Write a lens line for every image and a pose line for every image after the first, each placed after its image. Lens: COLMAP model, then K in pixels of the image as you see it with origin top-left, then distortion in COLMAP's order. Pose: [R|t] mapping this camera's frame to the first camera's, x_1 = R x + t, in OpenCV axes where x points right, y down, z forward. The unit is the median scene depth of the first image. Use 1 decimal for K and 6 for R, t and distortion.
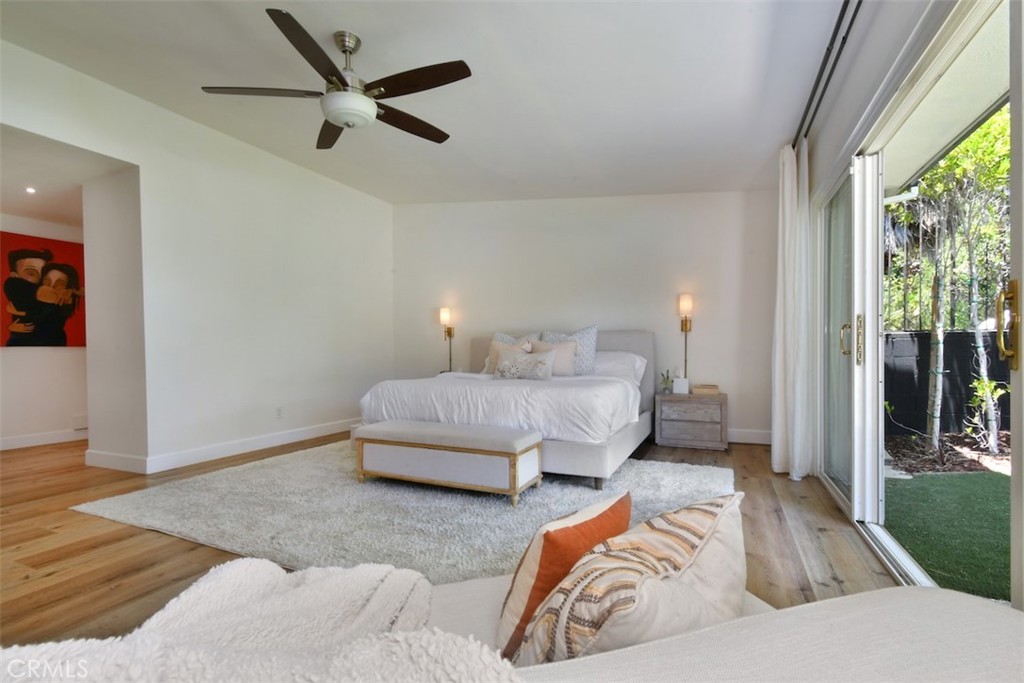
lens RADIAL K [[475.2, 0, 512.0], [0, 475.2, 341.5], [0, 0, 1]] dist [0.001029, -0.000518]
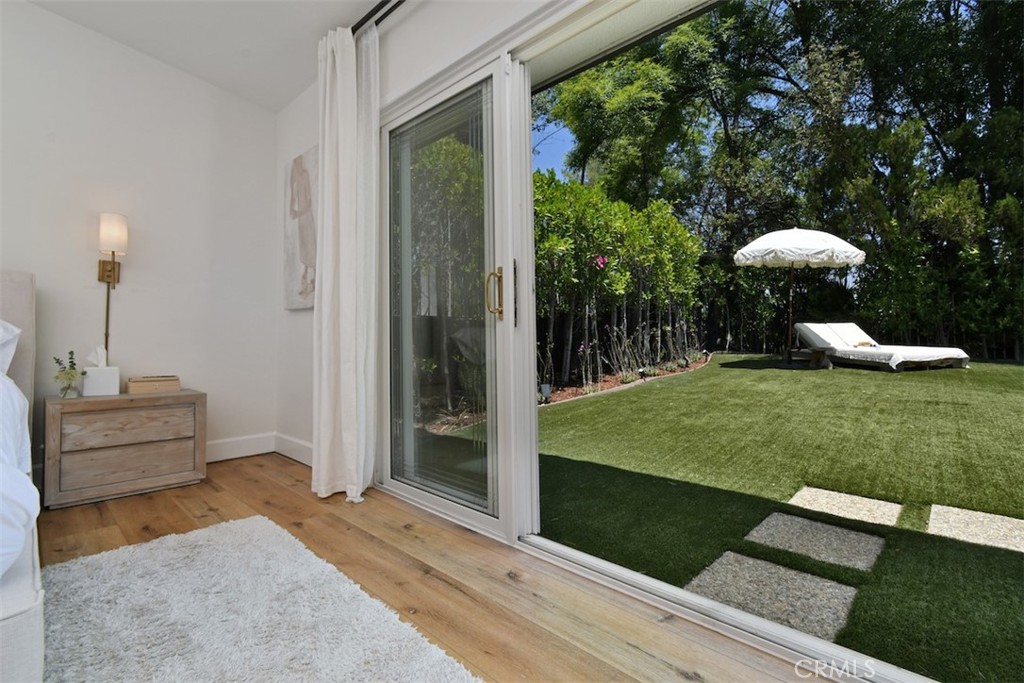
lens RADIAL K [[475.2, 0, 512.0], [0, 475.2, 341.5], [0, 0, 1]] dist [0.001029, -0.000518]
pose [[0.381772, 0.010407, 0.924198, 0.042624], [-0.011083, 0.999916, -0.006681, 0.051104], [-0.924190, -0.007693, 0.381855, 0.405961]]
